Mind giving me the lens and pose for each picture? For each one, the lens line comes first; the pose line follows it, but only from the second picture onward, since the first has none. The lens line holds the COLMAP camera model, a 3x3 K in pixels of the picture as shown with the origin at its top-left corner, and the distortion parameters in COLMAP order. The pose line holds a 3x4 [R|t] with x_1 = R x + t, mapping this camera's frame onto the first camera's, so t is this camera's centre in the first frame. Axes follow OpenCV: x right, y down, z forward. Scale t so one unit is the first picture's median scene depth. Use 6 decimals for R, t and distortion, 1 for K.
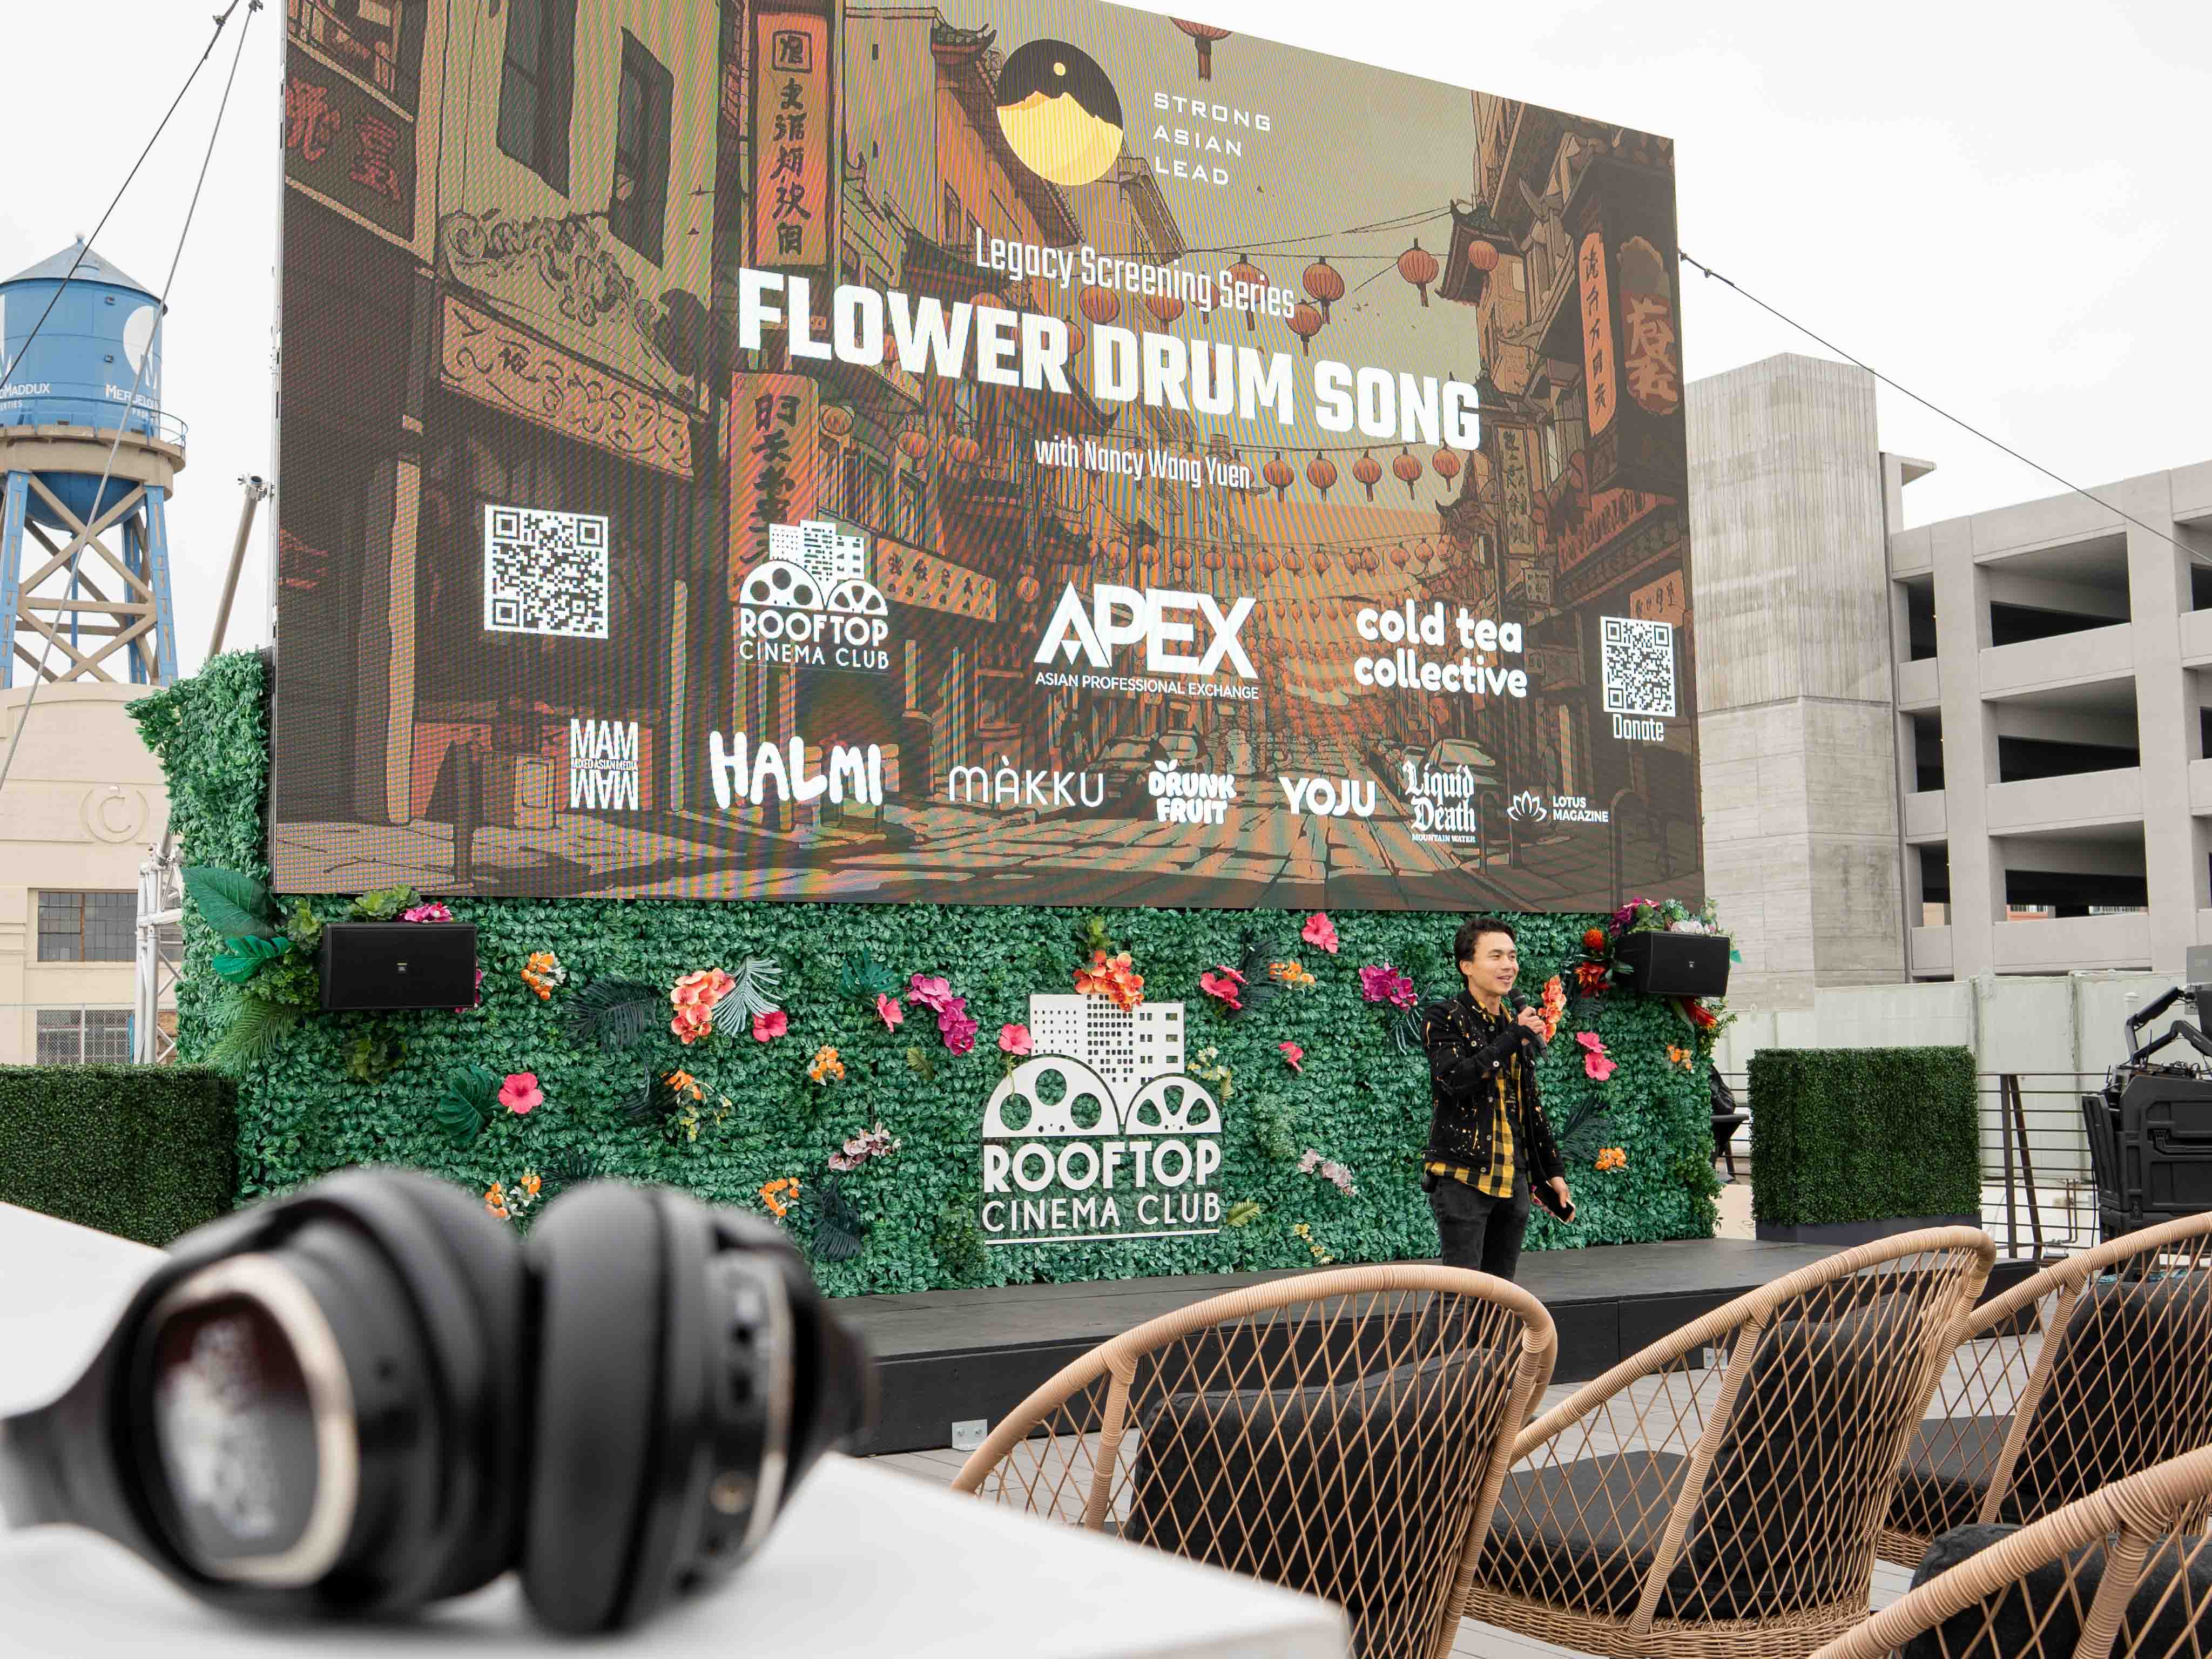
lens RADIAL K [[2493.4, 0, 1105.8], [0, 2493.4, 831.5], [0, 0, 1]] dist [-0.033530, 0.000000]
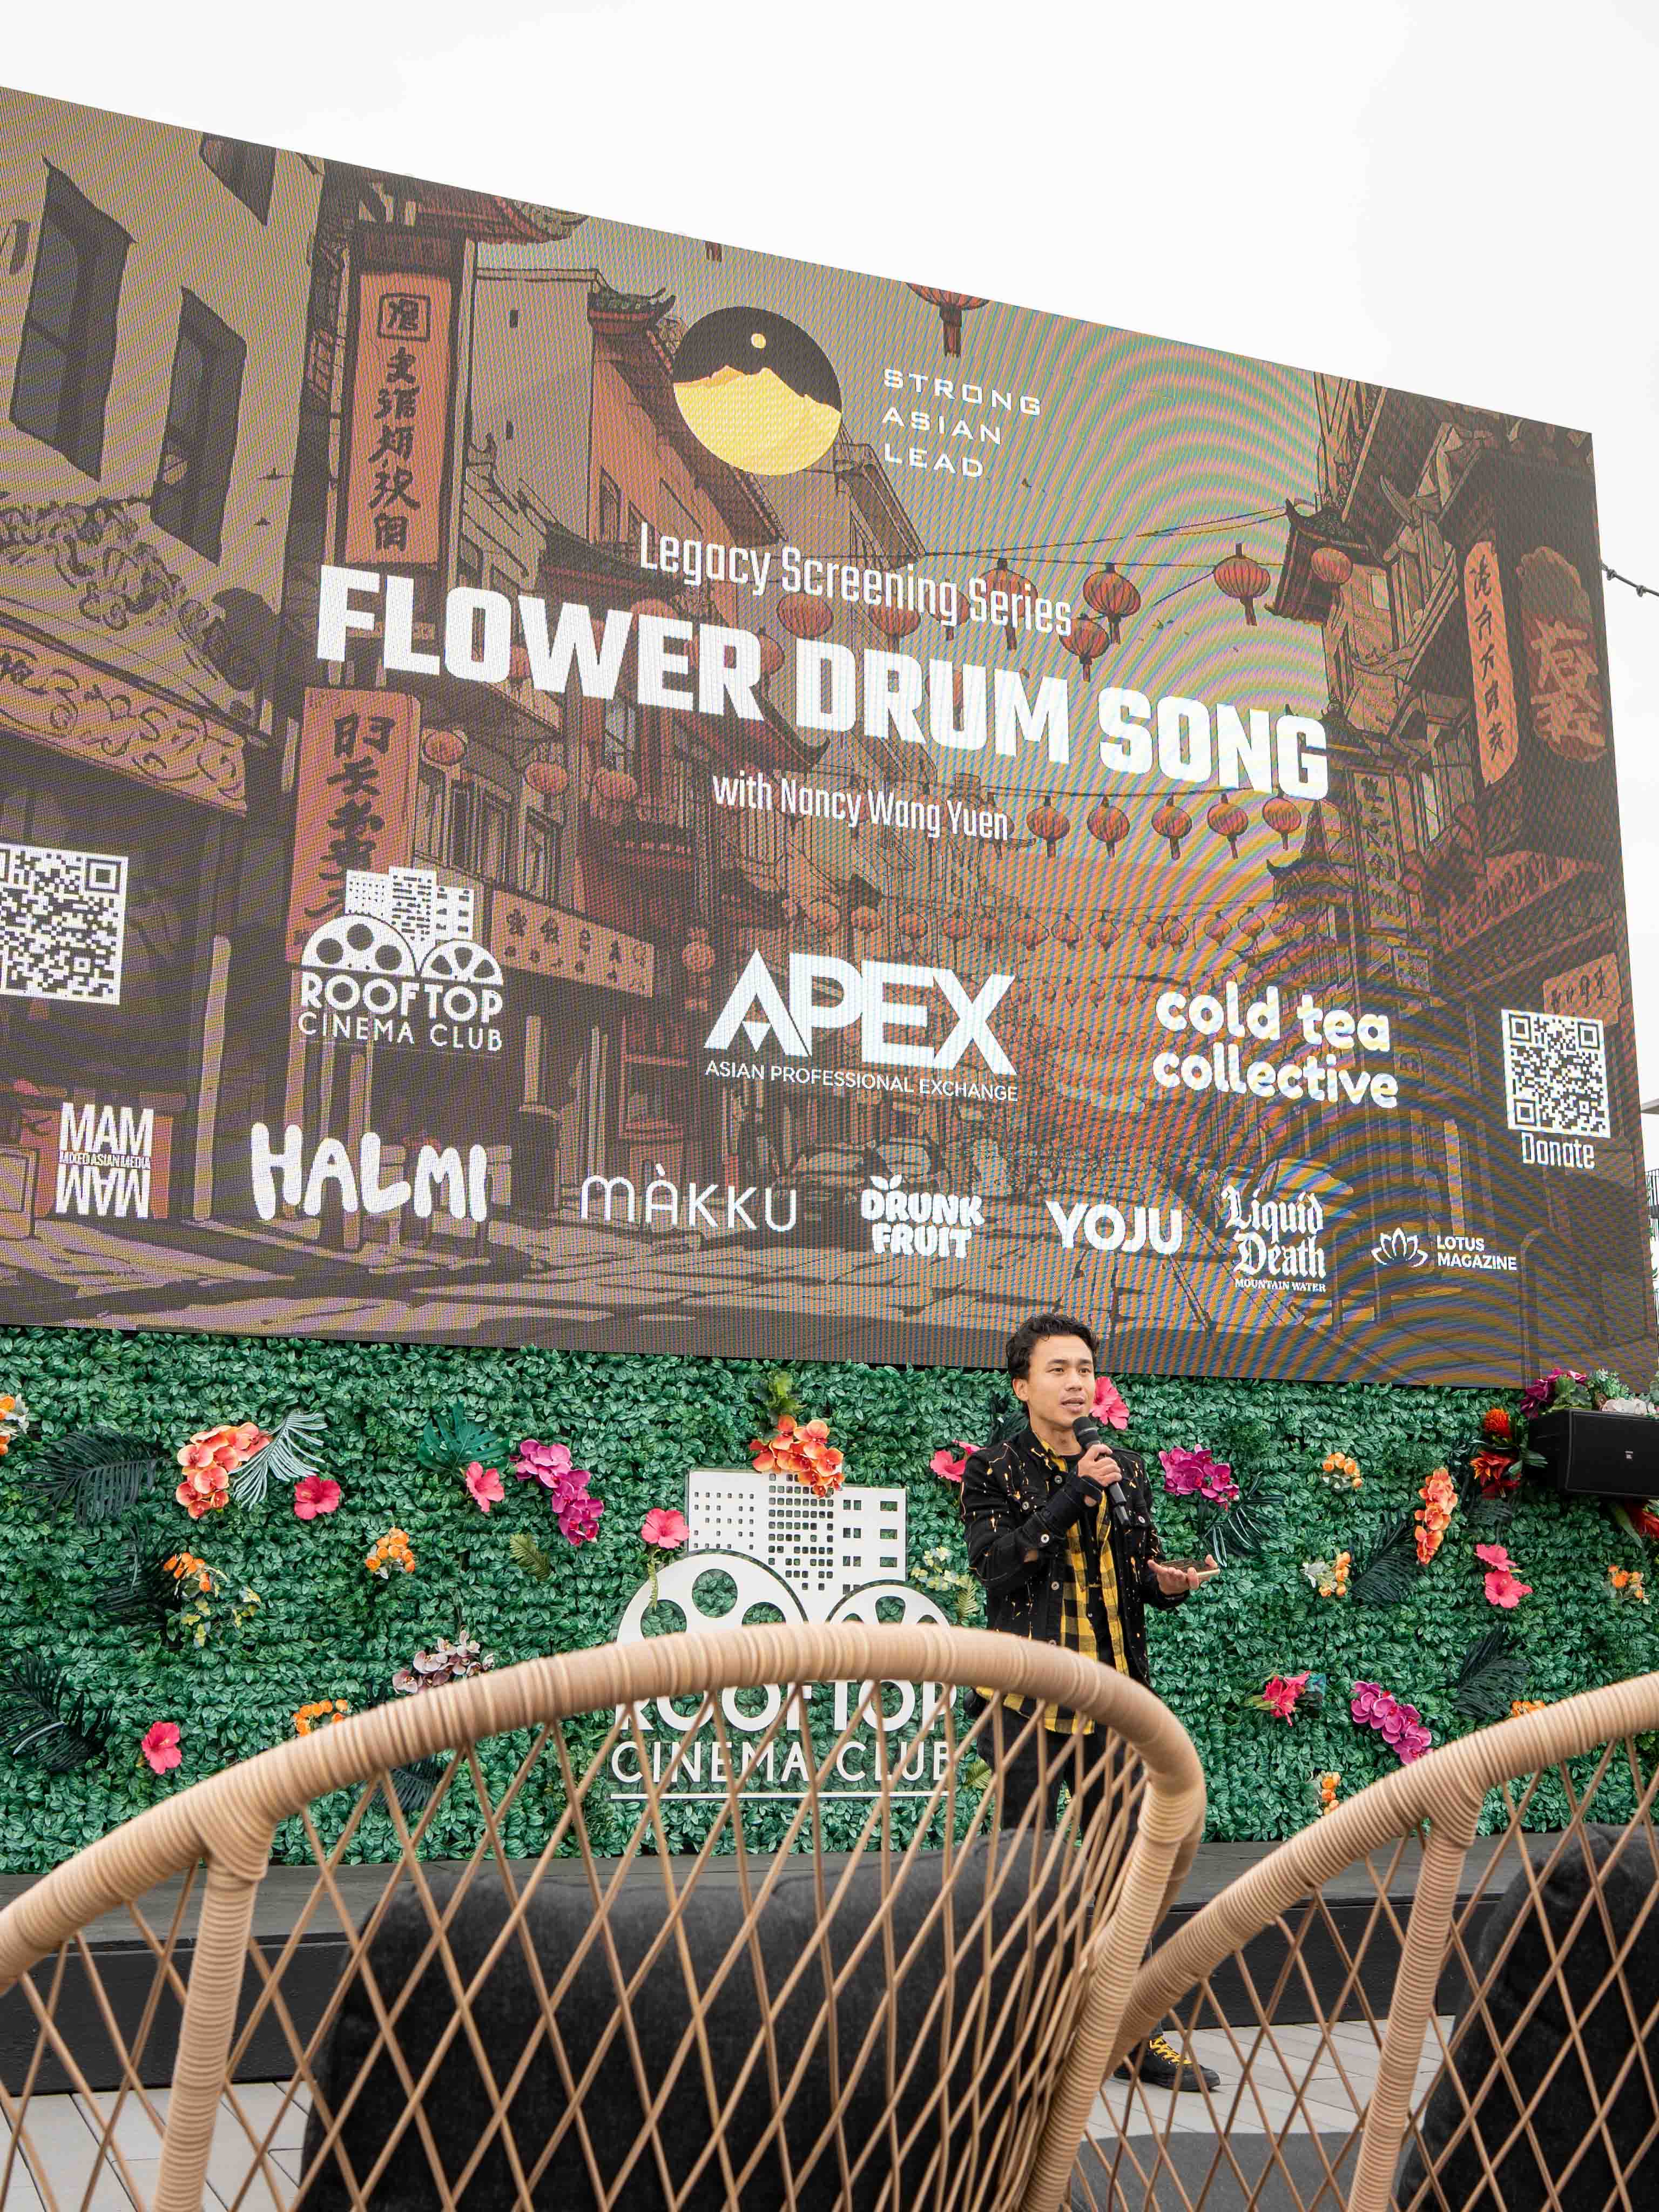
lens RADIAL K [[2493.4, 0, 841.3], [0, 2493.4, 1116.3], [0, 0, 1]] dist [-0.033530, 0.000000]
pose [[0.985127, -0.019041, -0.170770, 0.145304], [-0.001827, 0.992624, -0.121218, 0.048189], [0.171819, 0.119727, 0.977826, 0.232895]]
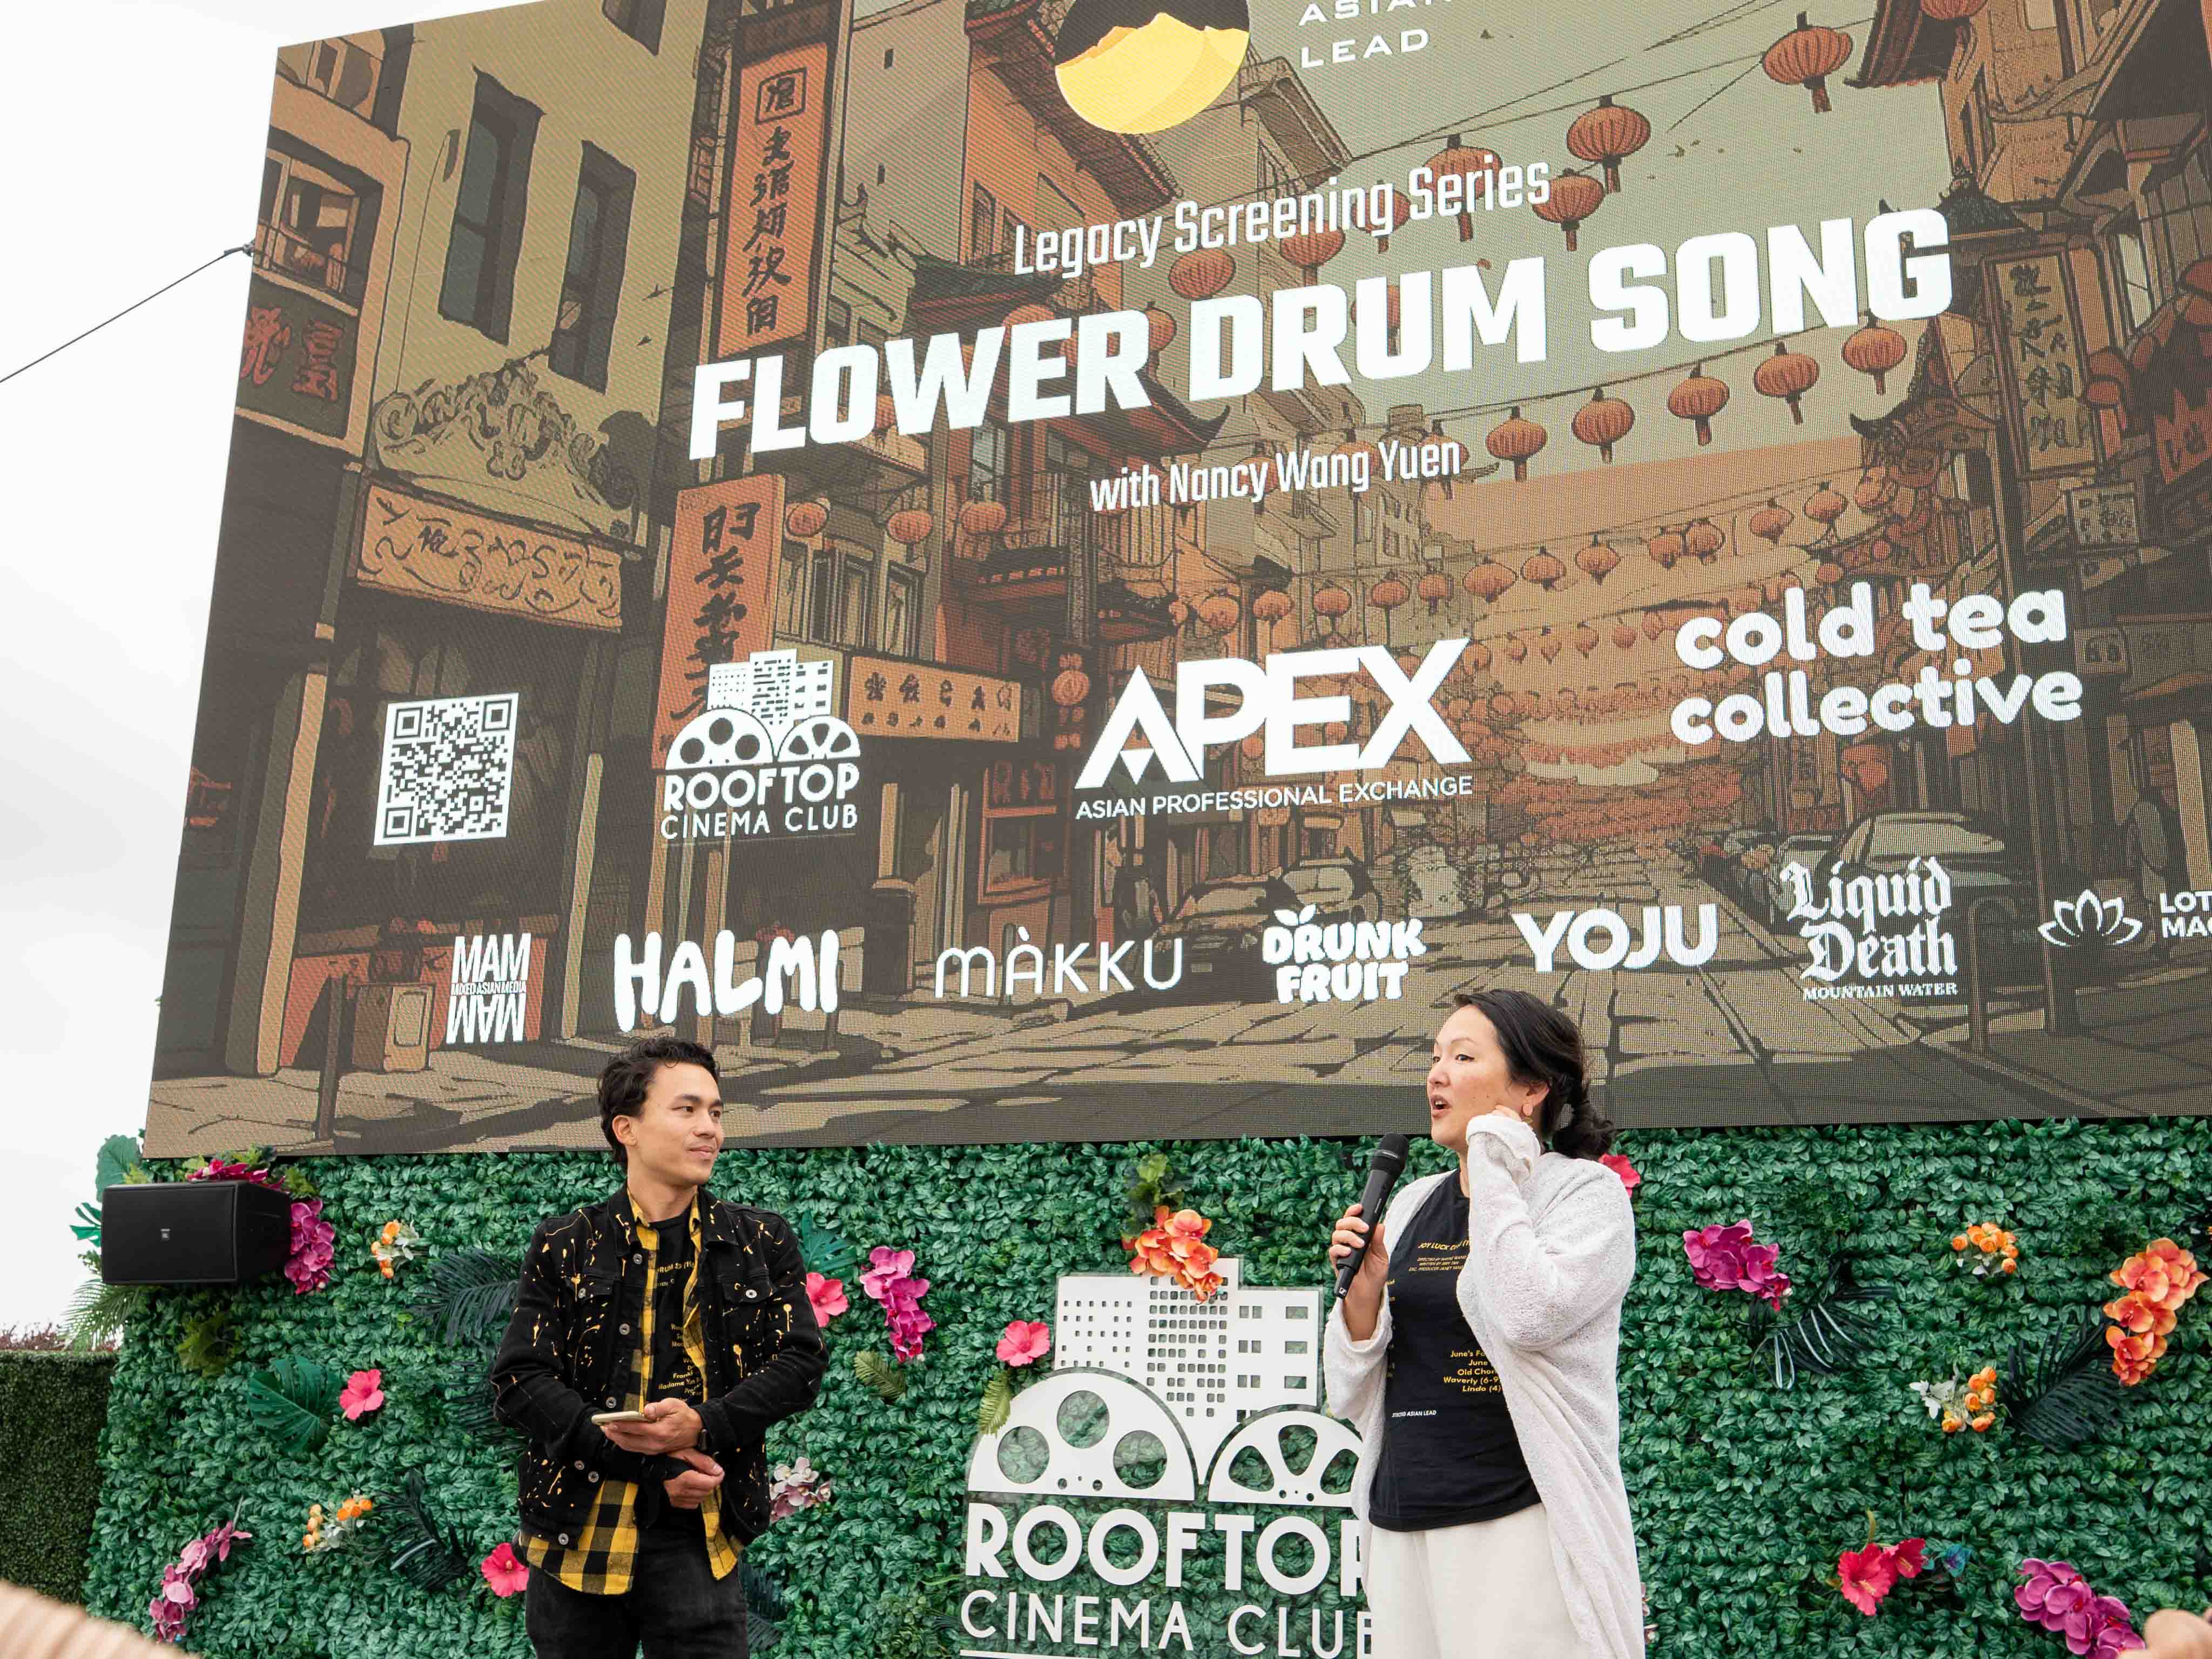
lens RADIAL K [[2493.4, 0, 1098.9], [0, 2493.4, 829.0], [0, 0, 1]] dist [-0.033530, 0.000000]
pose [[0.638254, -0.162561, -0.752467, 0.481405], [0.029643, 0.981915, -0.186986, 0.070485], [0.769255, 0.097039, 0.631530, 0.558637]]
